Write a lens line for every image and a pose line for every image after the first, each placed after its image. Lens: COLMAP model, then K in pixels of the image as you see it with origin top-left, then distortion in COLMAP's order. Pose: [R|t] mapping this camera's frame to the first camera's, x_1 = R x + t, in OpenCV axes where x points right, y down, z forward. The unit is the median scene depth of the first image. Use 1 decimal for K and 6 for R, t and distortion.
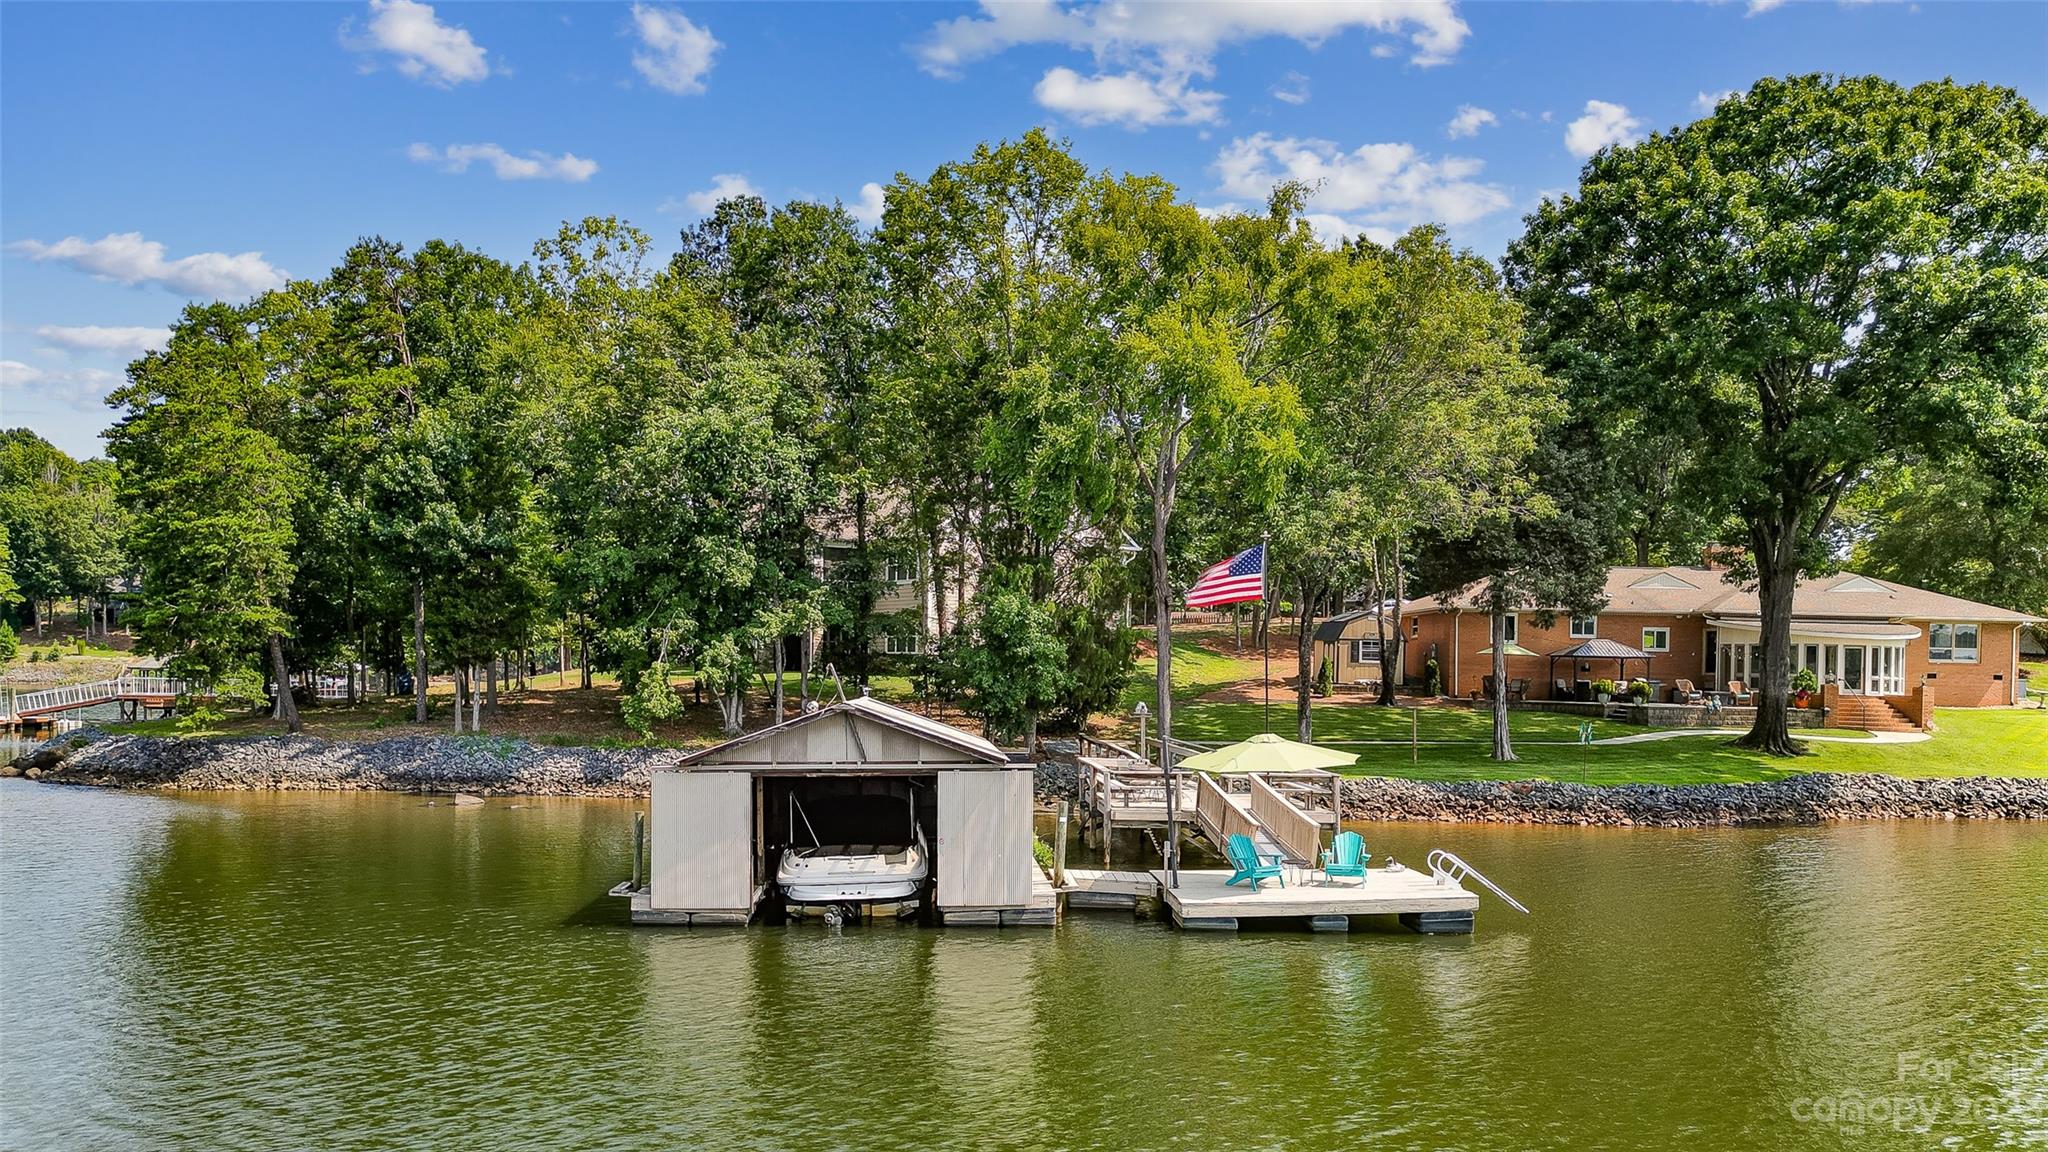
lens RADIAL K [[1455.1, 0, 1061.6], [0, 1455.1, 572.5], [0, 0, 1]] dist [0.095092, -0.103340]
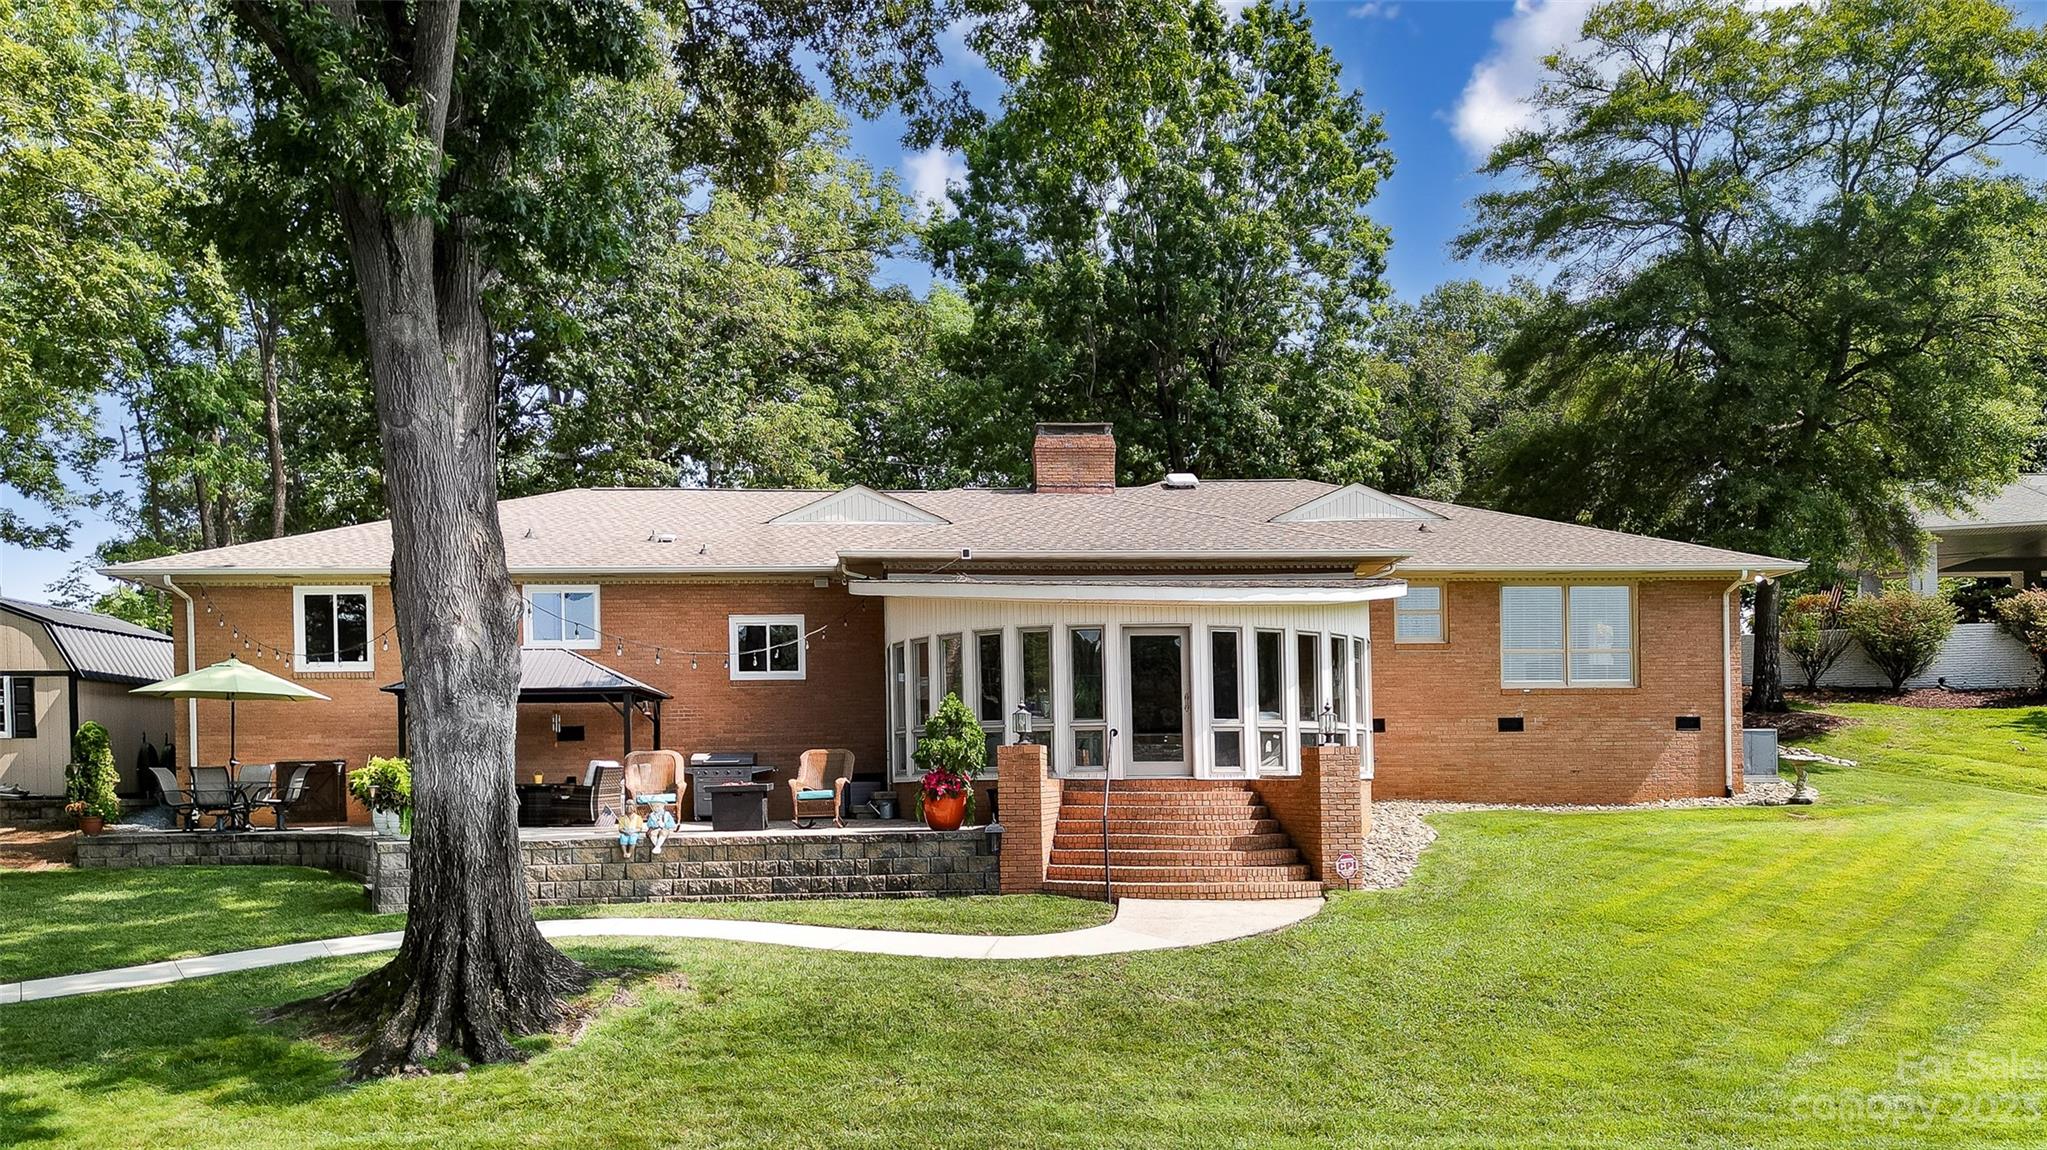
lens RADIAL K [[1576.7, 0, 1023.5], [0, 1576.7, 575.0], [0, 0, 1]] dist [0.037554, -0.002952]
pose [[0.999410, -0.027046, 0.021189, 0.488150], [0.028378, 0.997461, -0.065314, 0.058580], [-0.019368, 0.065877, 0.997640, 0.641868]]
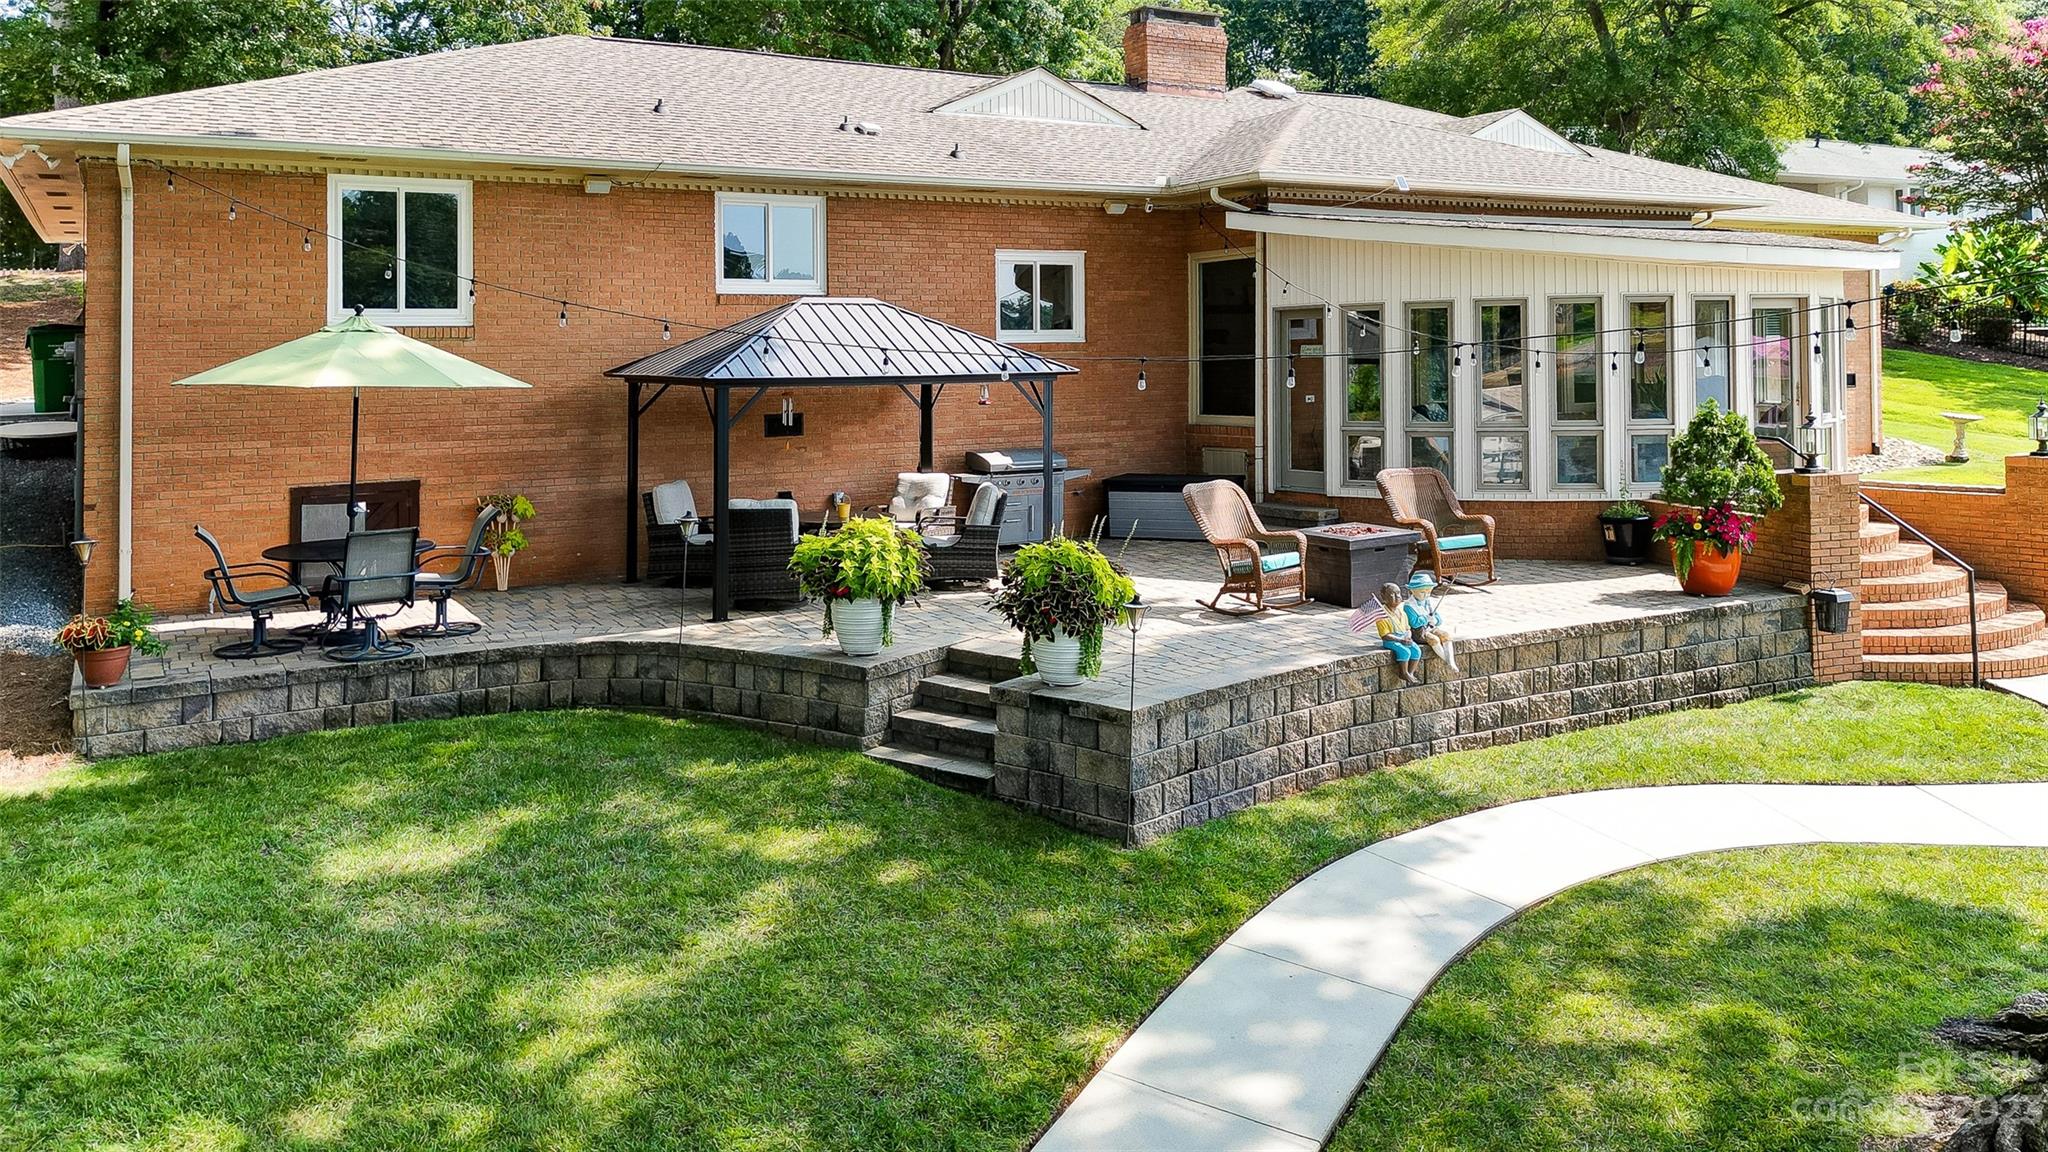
lens RADIAL K [[1496.8, 0, 1019.5], [0, 1496.8, 312.8], [0, 0, 1]] dist [0.034227, 0.001174]
pose [[0.890443, -0.017792, 0.454746, 0.298273], [0.001099, 0.999317, 0.036946, 0.041271], [-0.455093, -0.032399, 0.889854, 0.816029]]
